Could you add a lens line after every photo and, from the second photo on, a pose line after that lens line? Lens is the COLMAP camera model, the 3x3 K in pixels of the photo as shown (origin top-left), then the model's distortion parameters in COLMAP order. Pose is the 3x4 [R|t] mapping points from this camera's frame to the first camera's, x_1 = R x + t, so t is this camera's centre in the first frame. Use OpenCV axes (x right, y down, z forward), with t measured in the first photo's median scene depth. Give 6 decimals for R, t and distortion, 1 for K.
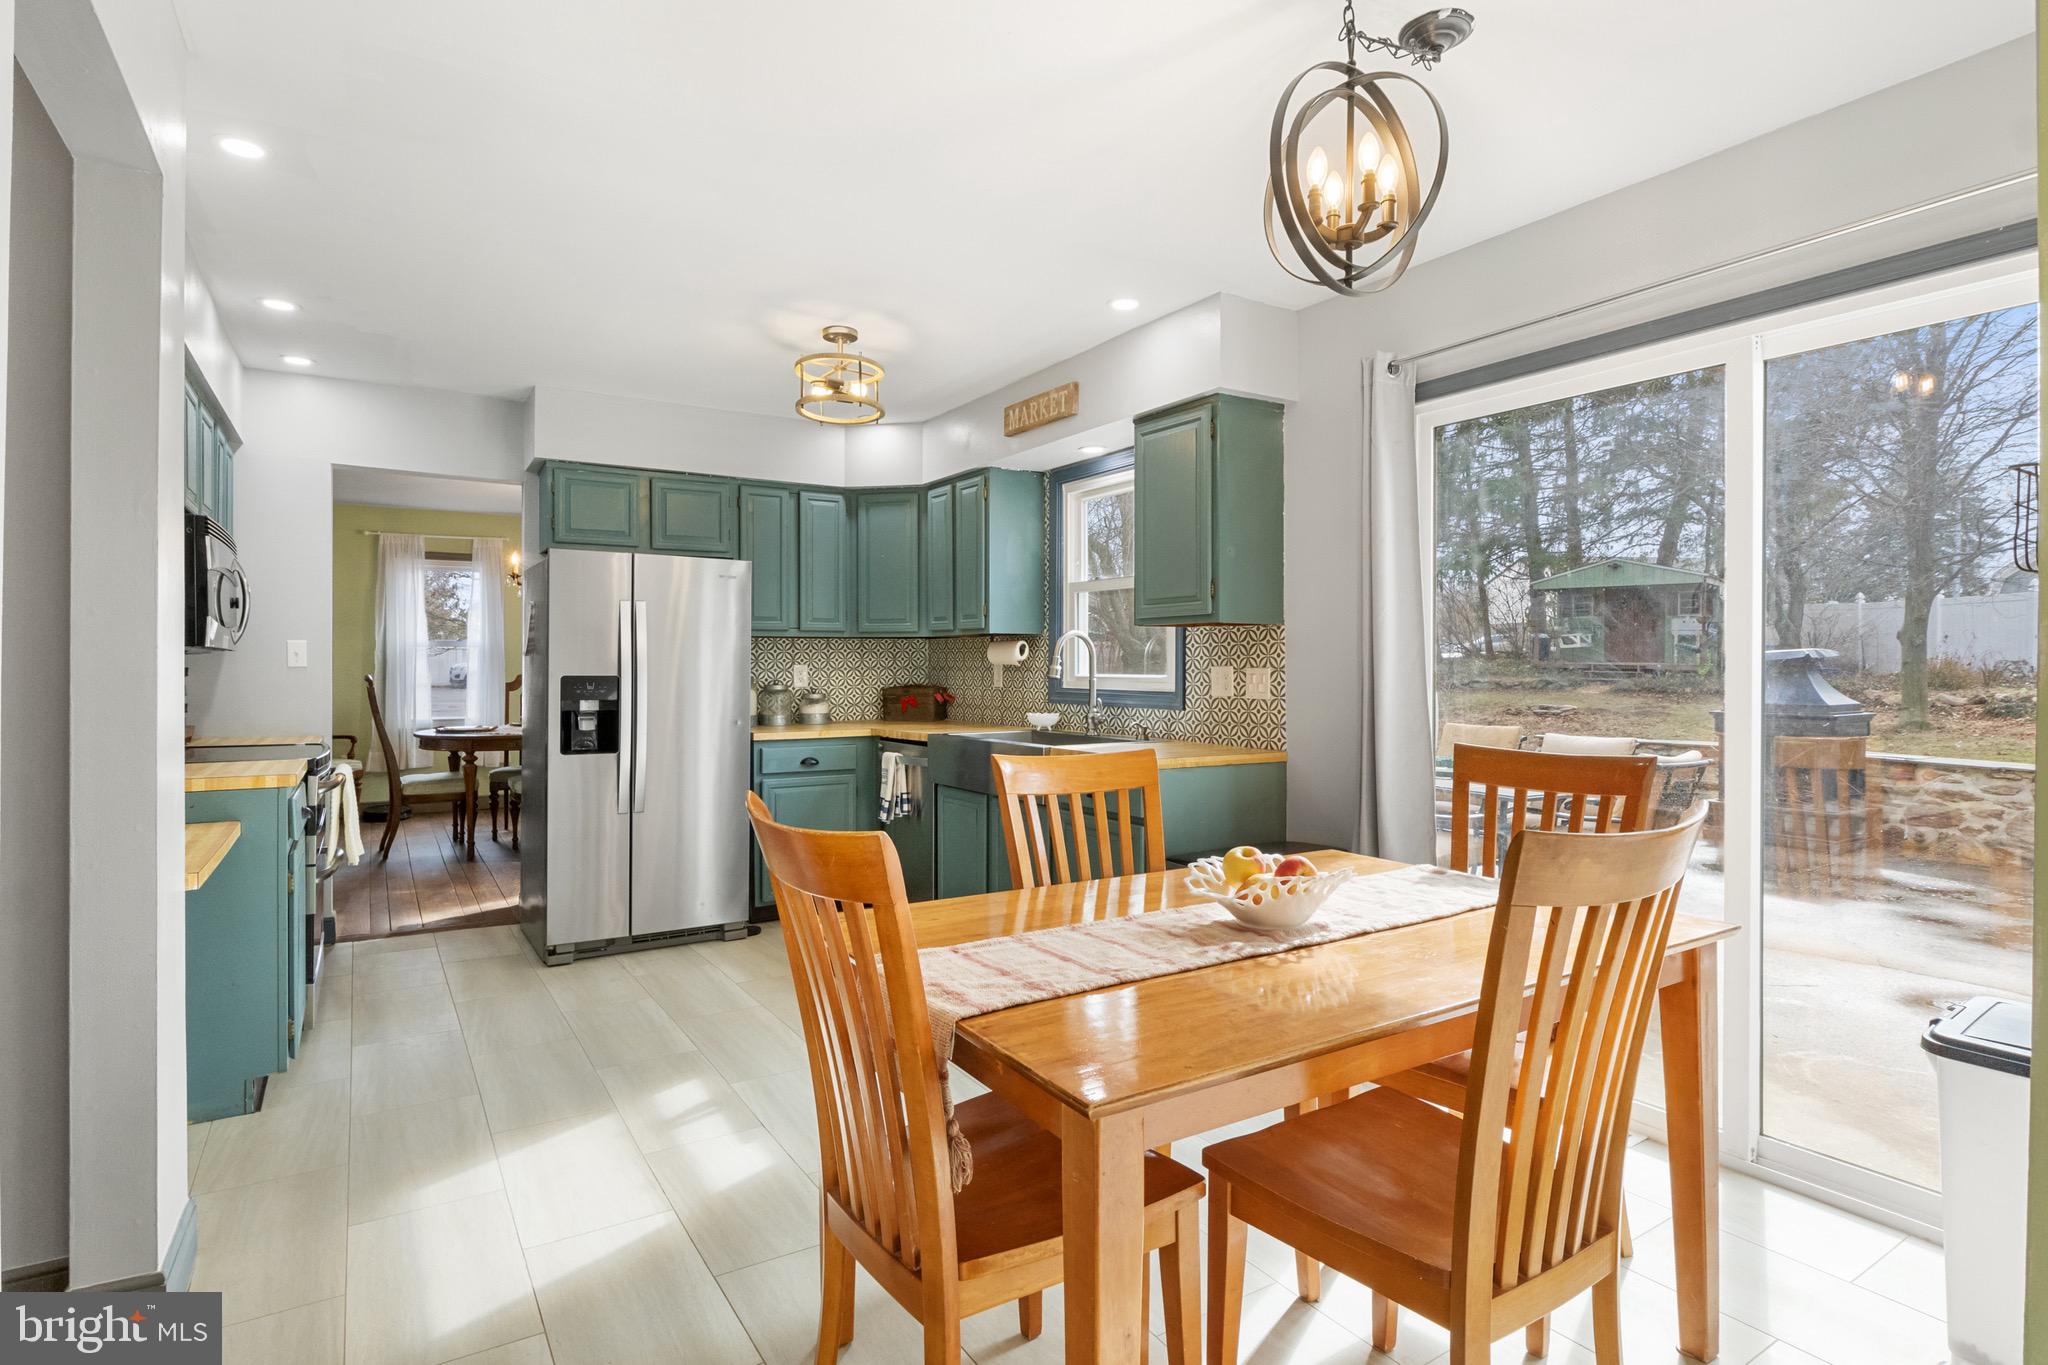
lens RADIAL K [[1037.5, 0, 1025.8], [0, 1037.5, 673.6], [0, 0, 1]] dist [-0.005657, -0.000178]
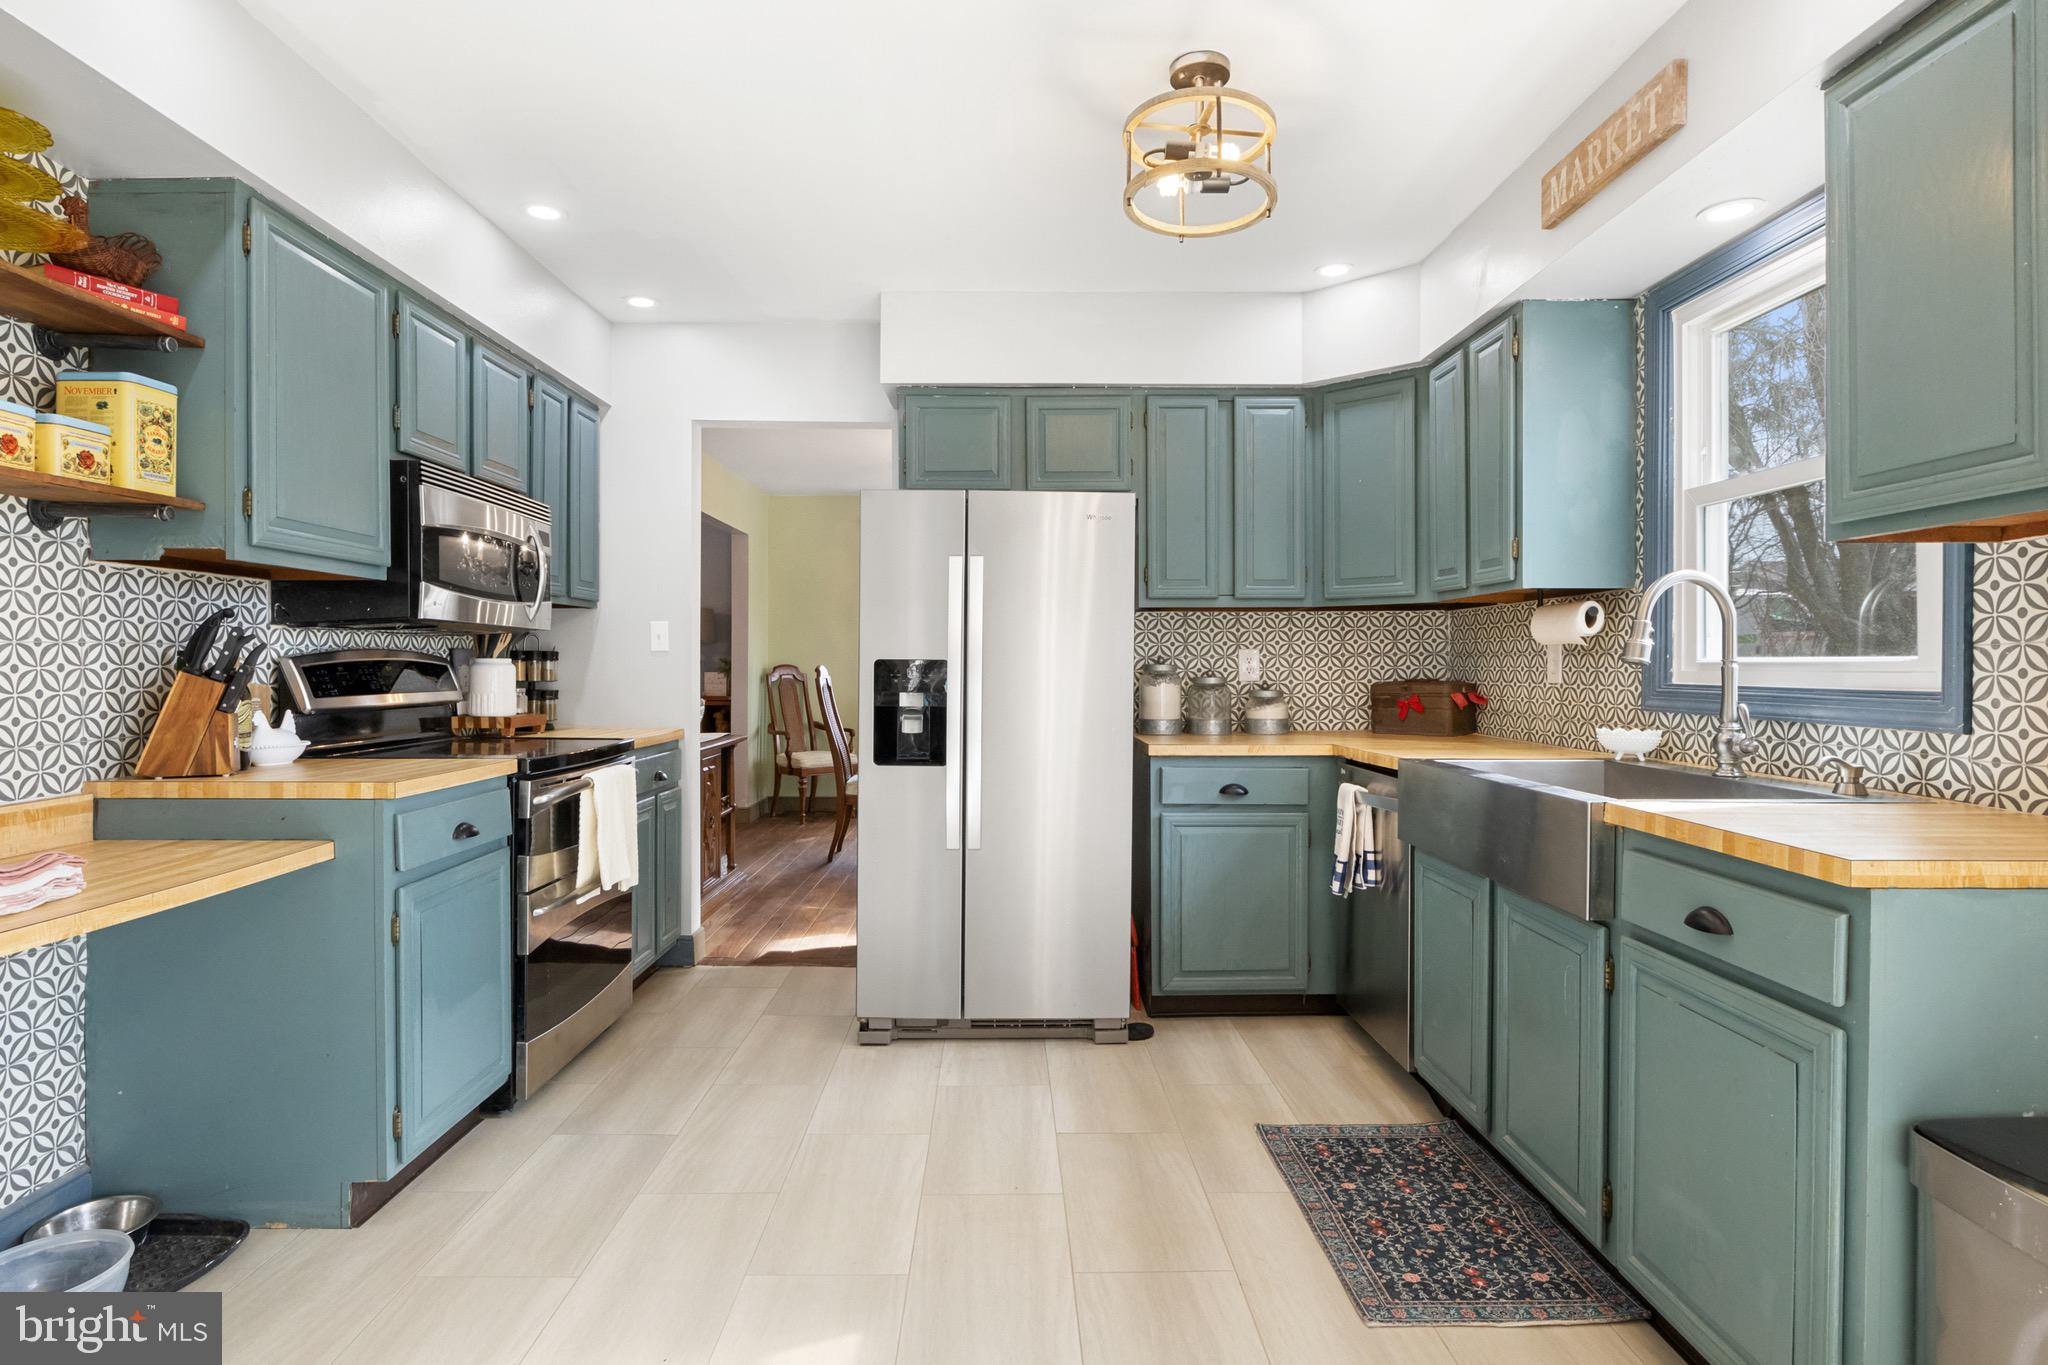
lens RADIAL K [[1073.0, 0, 1015.4], [0, 1073.0, 670.6], [0, 0, 1]] dist [-0.008915, 0.001246]
pose [[0.845827, 0.002844, -0.533450, 0.044318], [-0.005018, 0.999984, -0.002626, 0.010022], [0.533434, 0.004898, 0.845827, 0.343725]]
